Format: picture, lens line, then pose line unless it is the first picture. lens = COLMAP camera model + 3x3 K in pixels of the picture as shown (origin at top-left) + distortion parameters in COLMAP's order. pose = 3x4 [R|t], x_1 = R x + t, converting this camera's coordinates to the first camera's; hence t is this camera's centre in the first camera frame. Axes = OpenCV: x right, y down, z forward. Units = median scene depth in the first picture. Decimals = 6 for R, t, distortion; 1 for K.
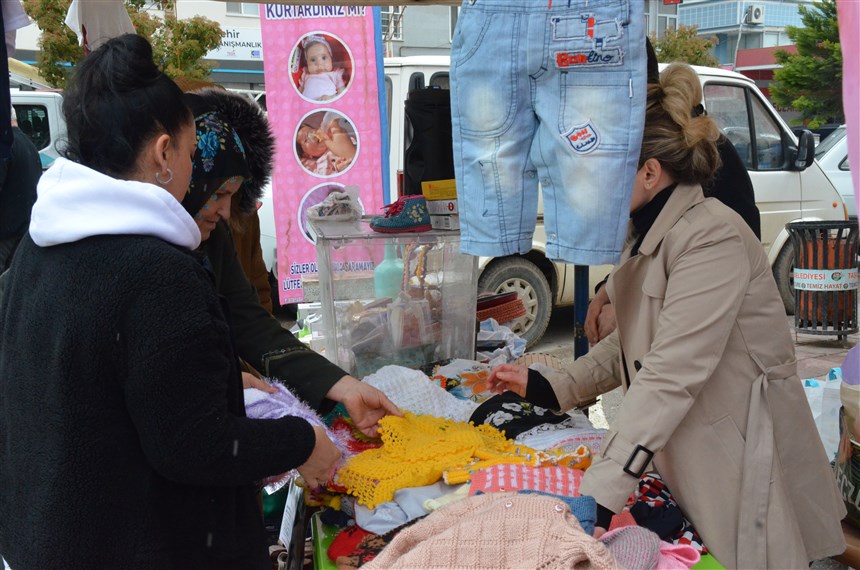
lens RADIAL K [[947.8, 0, 427.0], [0, 947.8, 288.6], [0, 0, 1]] dist [0.000029, 0.211633]
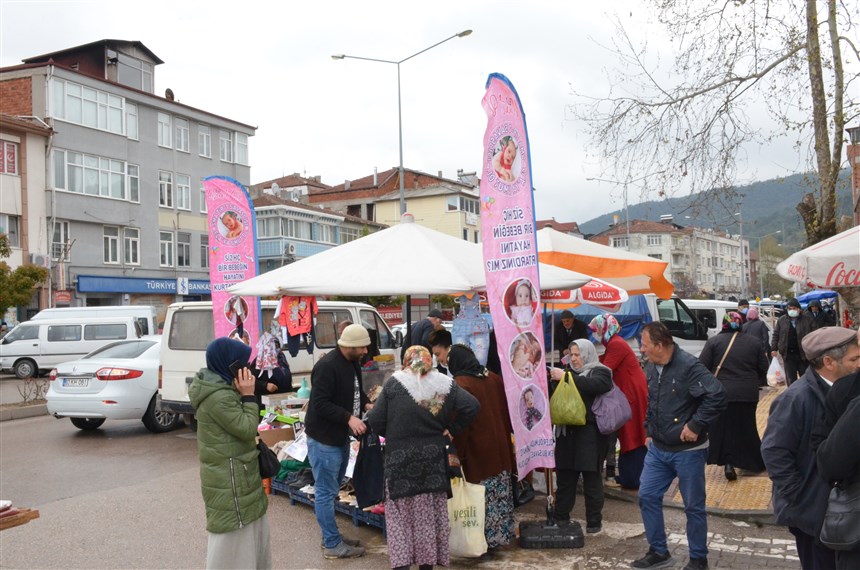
lens RADIAL K [[807.3, 0, 427.9], [0, 807.3, 285.9], [0, 0, 1]] dist [-0.078709, 0.182494]
pose [[0.845805, 0.008772, 0.533421, -0.751737], [0.098866, 0.979969, -0.172879, 0.087912], [-0.524252, 0.198959, 0.827995, -0.842913]]
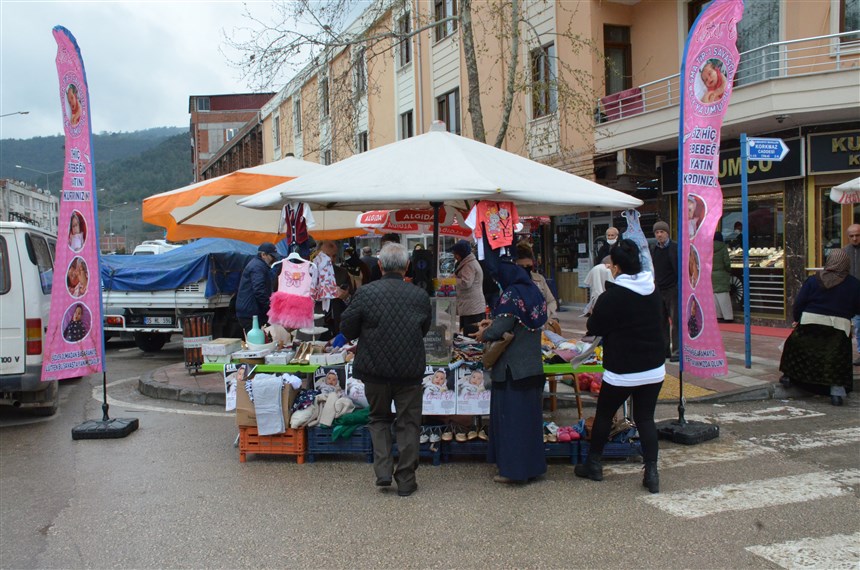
lens RADIAL K [[807.3, 0, 427.9], [0, 807.3, 285.9], [0, 0, 1]] dist [-0.078709, 0.182494]
pose [[0.176426, -0.044519, 0.983307, -1.308379], [0.182823, 0.983076, 0.011706, -0.053683], [-0.967186, 0.177706, 0.181579, 0.217044]]
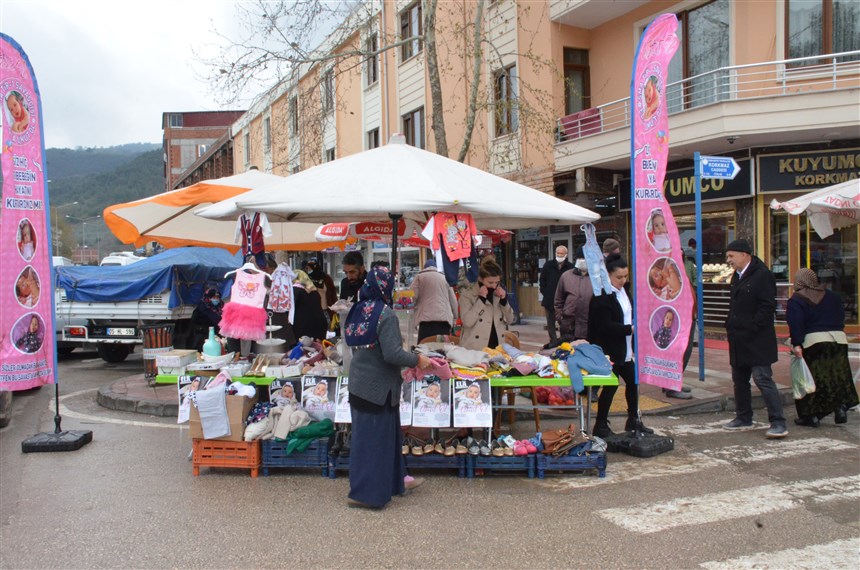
lens RADIAL K [[772.3, 0, 430.0], [0, 772.3, 285.0], [0, 0, 1]] dist [-0.090013, 0.152501]
pose [[0.135598, -0.023824, 0.990478, -1.252111], [0.175872, 0.984413, -0.000399, -0.046791], [-0.975029, 0.174251, 0.137674, 0.210488]]
